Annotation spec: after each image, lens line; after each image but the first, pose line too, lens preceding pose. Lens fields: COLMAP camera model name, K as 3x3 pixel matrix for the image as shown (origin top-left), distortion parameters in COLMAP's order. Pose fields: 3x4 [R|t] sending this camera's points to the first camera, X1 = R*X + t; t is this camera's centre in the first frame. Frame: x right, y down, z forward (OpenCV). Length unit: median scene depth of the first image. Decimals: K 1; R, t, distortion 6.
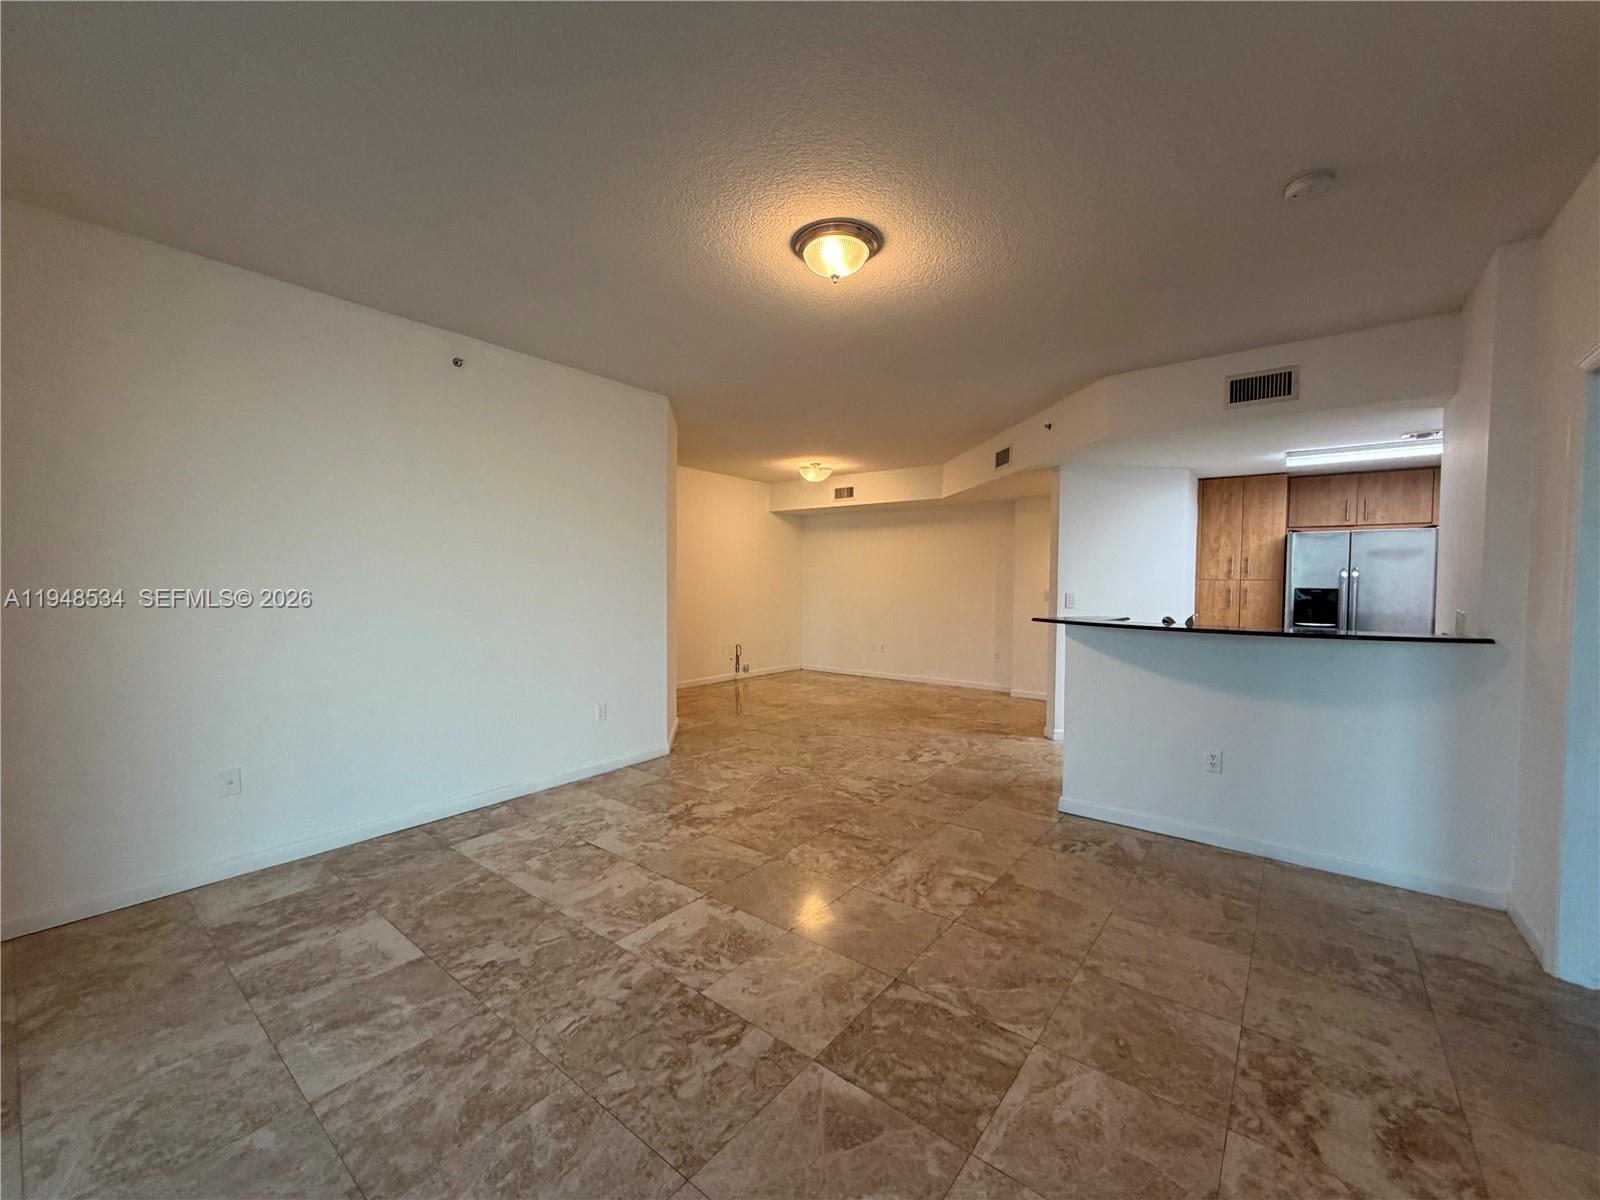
lens RADIAL K [[636.3, 0, 795.9], [0, 636.3, 602.2], [0, 0, 1]] dist [-0.001482, 0.000174]
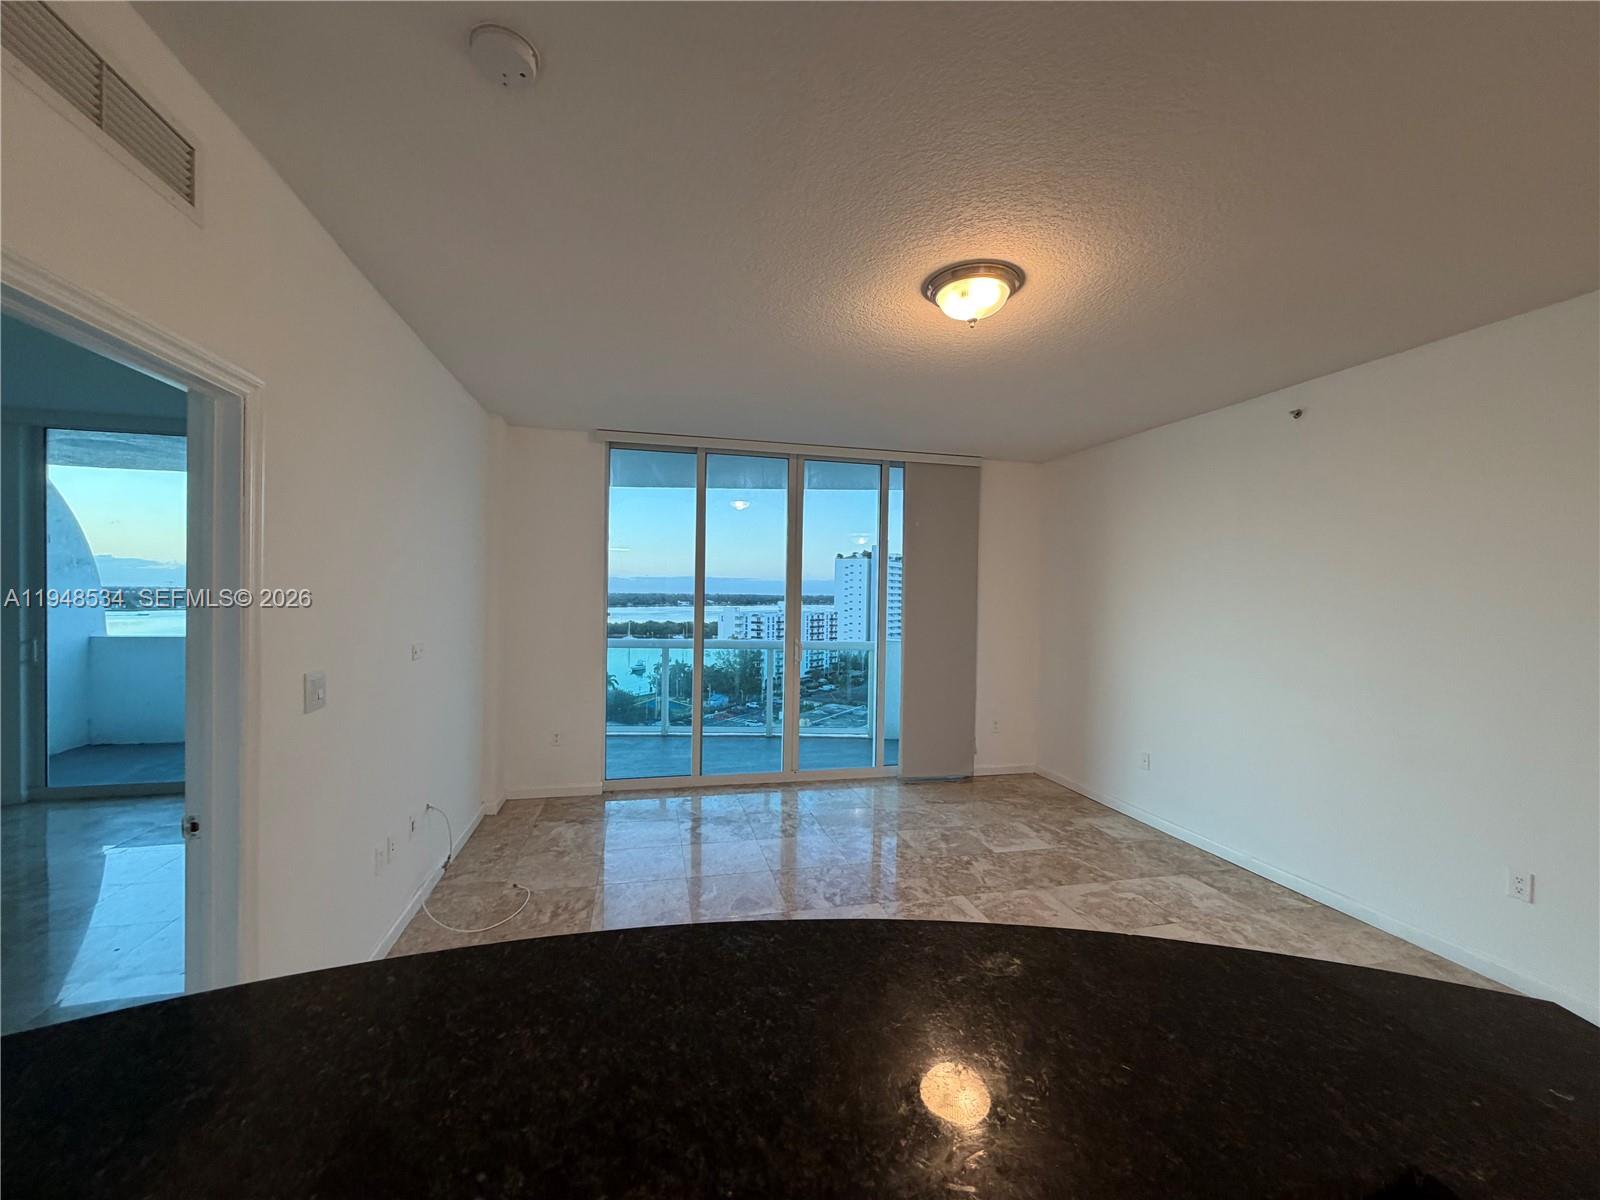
lens RADIAL K [[636.3, 0, 796.6], [0, 636.3, 601.5], [0, 0, 1]] dist [-0.001482, 0.000174]
pose [[-0.614587, -0.005091, -0.788833, 0.982652], [-0.046835, 0.998451, 0.030045, -0.126639], [0.787458, 0.055410, -0.613873, 1.440341]]
